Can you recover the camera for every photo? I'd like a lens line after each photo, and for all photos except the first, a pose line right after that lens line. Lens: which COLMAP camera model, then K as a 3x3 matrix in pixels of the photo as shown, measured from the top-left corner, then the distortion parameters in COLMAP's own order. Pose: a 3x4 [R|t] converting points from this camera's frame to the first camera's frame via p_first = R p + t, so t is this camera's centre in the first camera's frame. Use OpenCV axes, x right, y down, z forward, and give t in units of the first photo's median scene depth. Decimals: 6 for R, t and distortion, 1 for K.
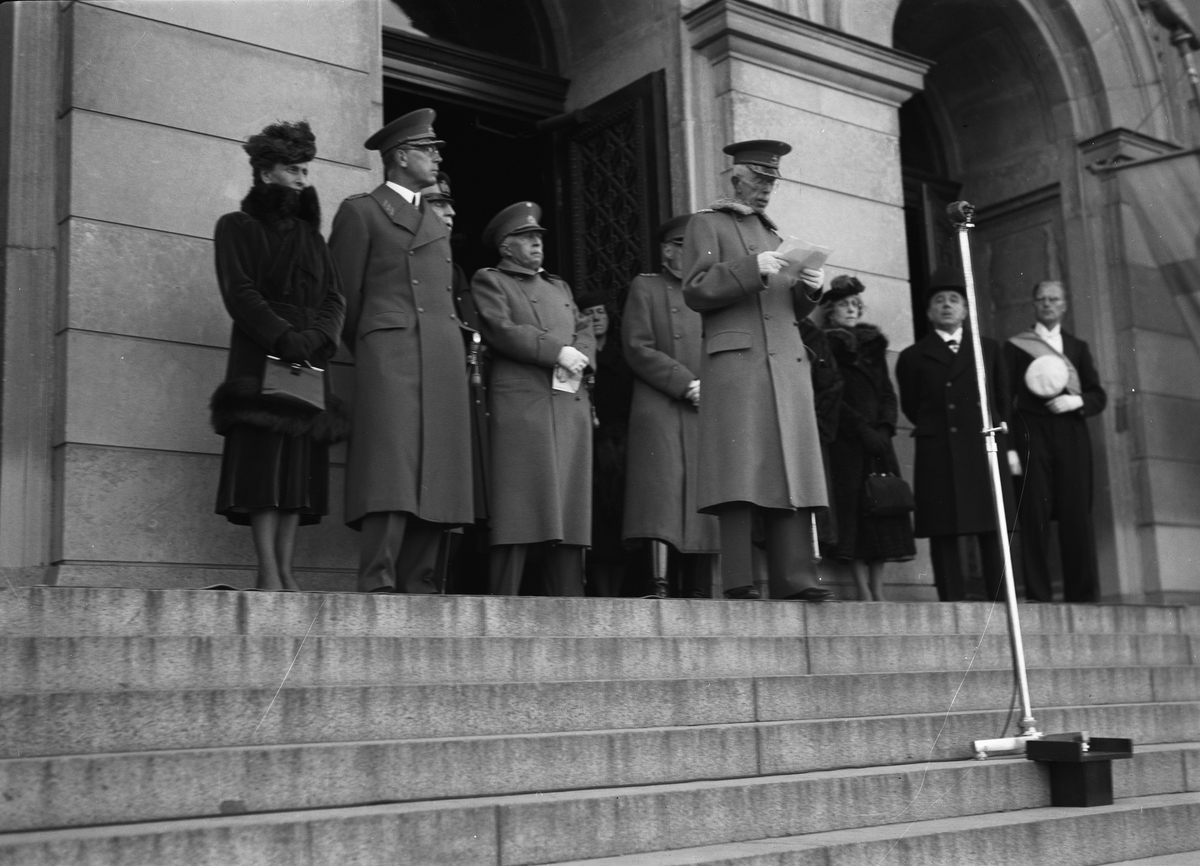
lens RADIAL K [[1497.5, 0, 542.7], [0, 1497.5, 485.0], [0, 0, 1]] dist [-0.006675, -0.048858]
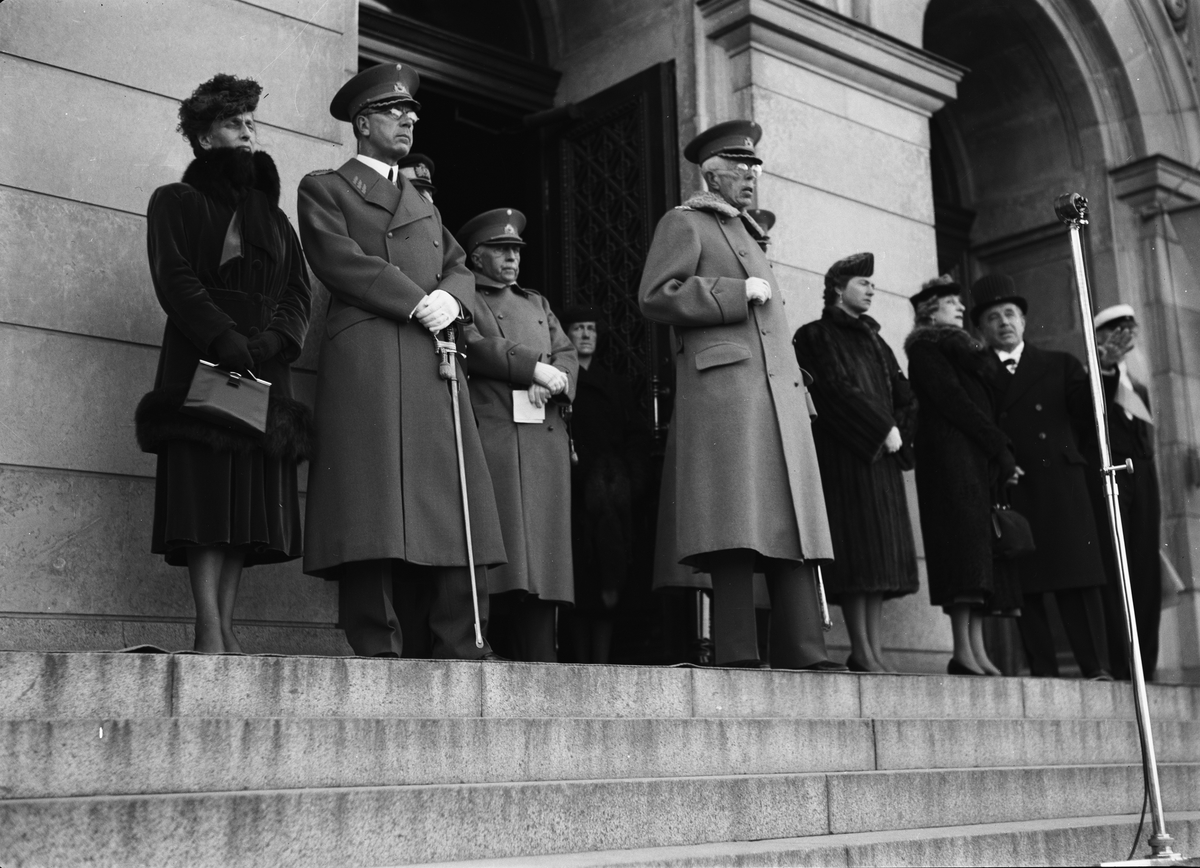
lens RADIAL K [[1536.1, 0, 600.0], [0, 1536.1, 434.0], [0, 0, 1]] dist [-0.023544, 0.301022]
pose [[0.996185, 0.037051, 0.079010, -0.032318], [-0.032224, 0.997586, -0.061511, 0.001918], [-0.081098, 0.058730, 0.994974, 0.132260]]
